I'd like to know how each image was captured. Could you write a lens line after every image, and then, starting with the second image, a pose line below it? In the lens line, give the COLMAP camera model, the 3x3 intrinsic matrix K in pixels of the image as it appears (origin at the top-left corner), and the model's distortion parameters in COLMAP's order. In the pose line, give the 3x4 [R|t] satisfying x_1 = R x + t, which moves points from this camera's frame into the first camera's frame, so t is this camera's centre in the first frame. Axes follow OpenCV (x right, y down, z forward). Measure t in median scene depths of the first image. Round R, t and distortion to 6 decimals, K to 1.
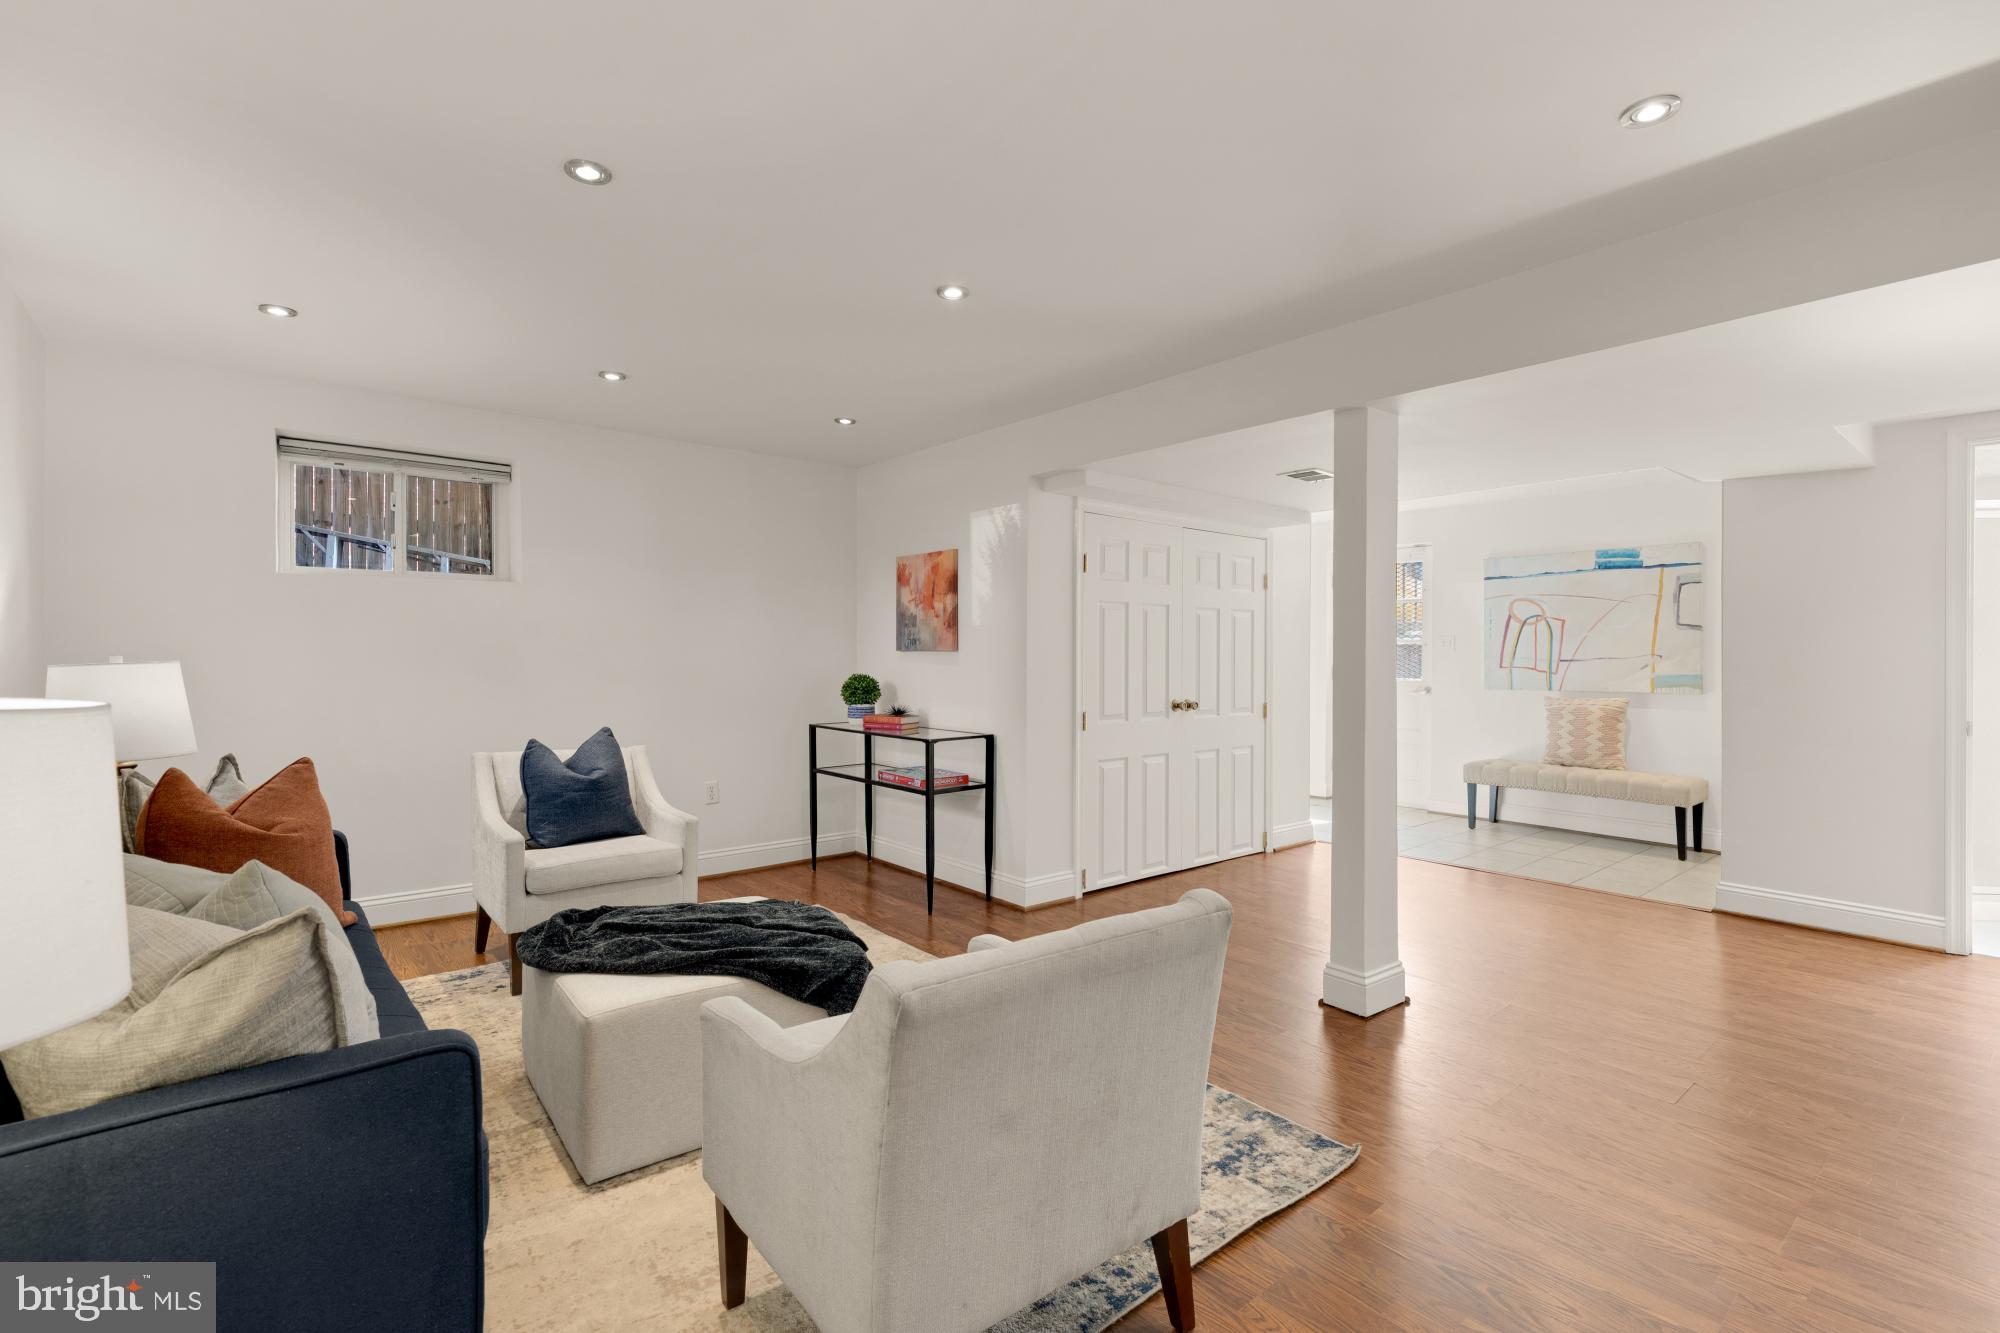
lens RADIAL K [[911.9, 0, 988.9], [0, 911.9, 657.7], [0, 0, 1]] dist [0.000432, -0.000243]
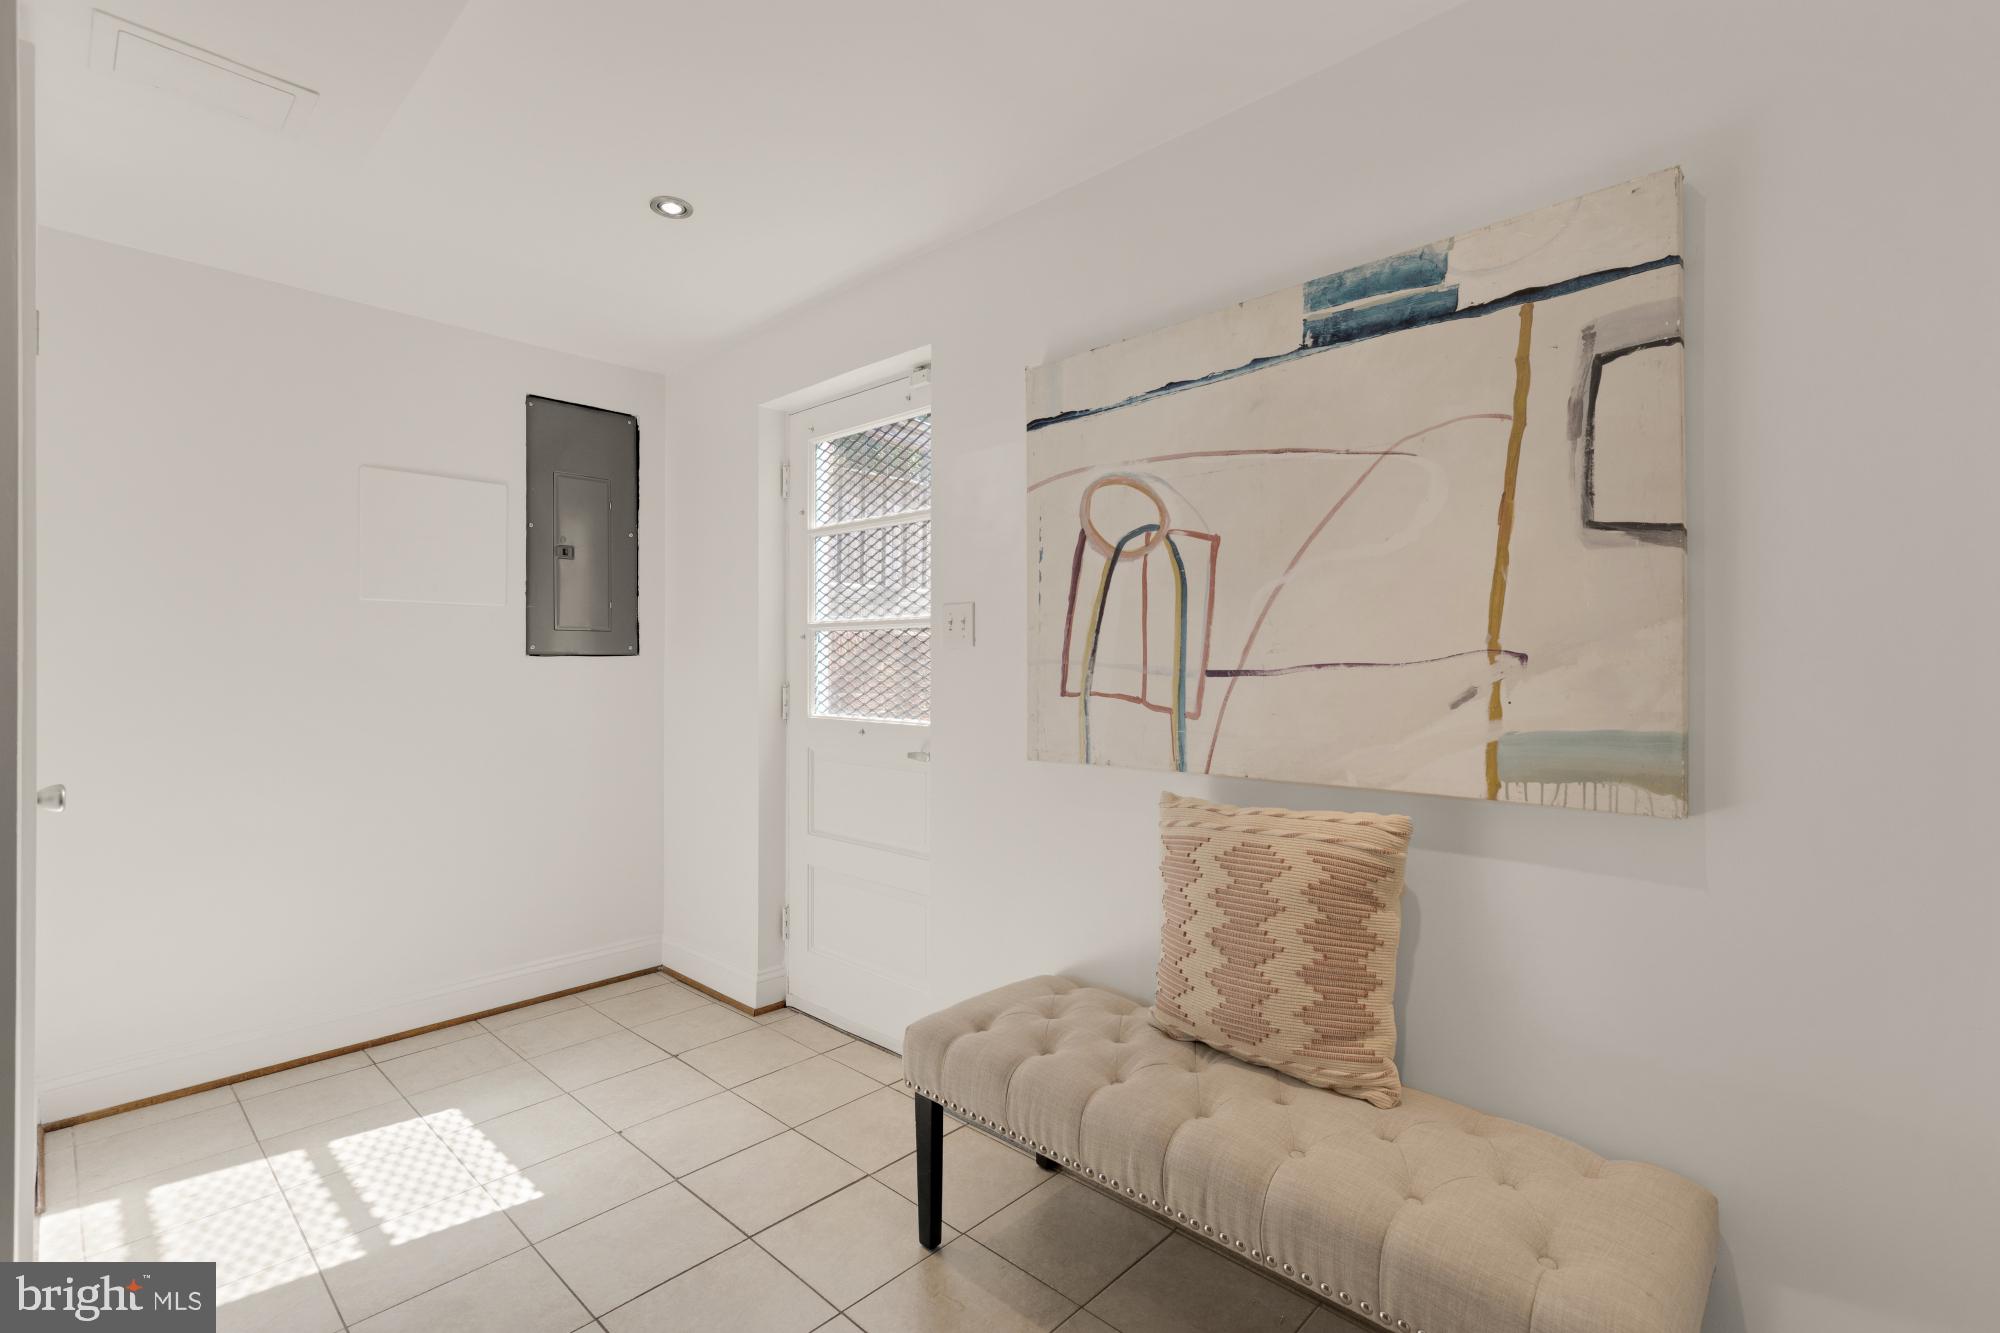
lens RADIAL K [[905.8, 0, 1000.0], [0, 905.8, 666.5], [0, 0, 1]] dist [0.000704, -0.000583]
pose [[0.990958, -0.003132, 0.134133, 0.543148], [0.002925, 0.999994, 0.001740, 0.000293], [-0.134137, -0.001332, 0.990962, 0.748018]]
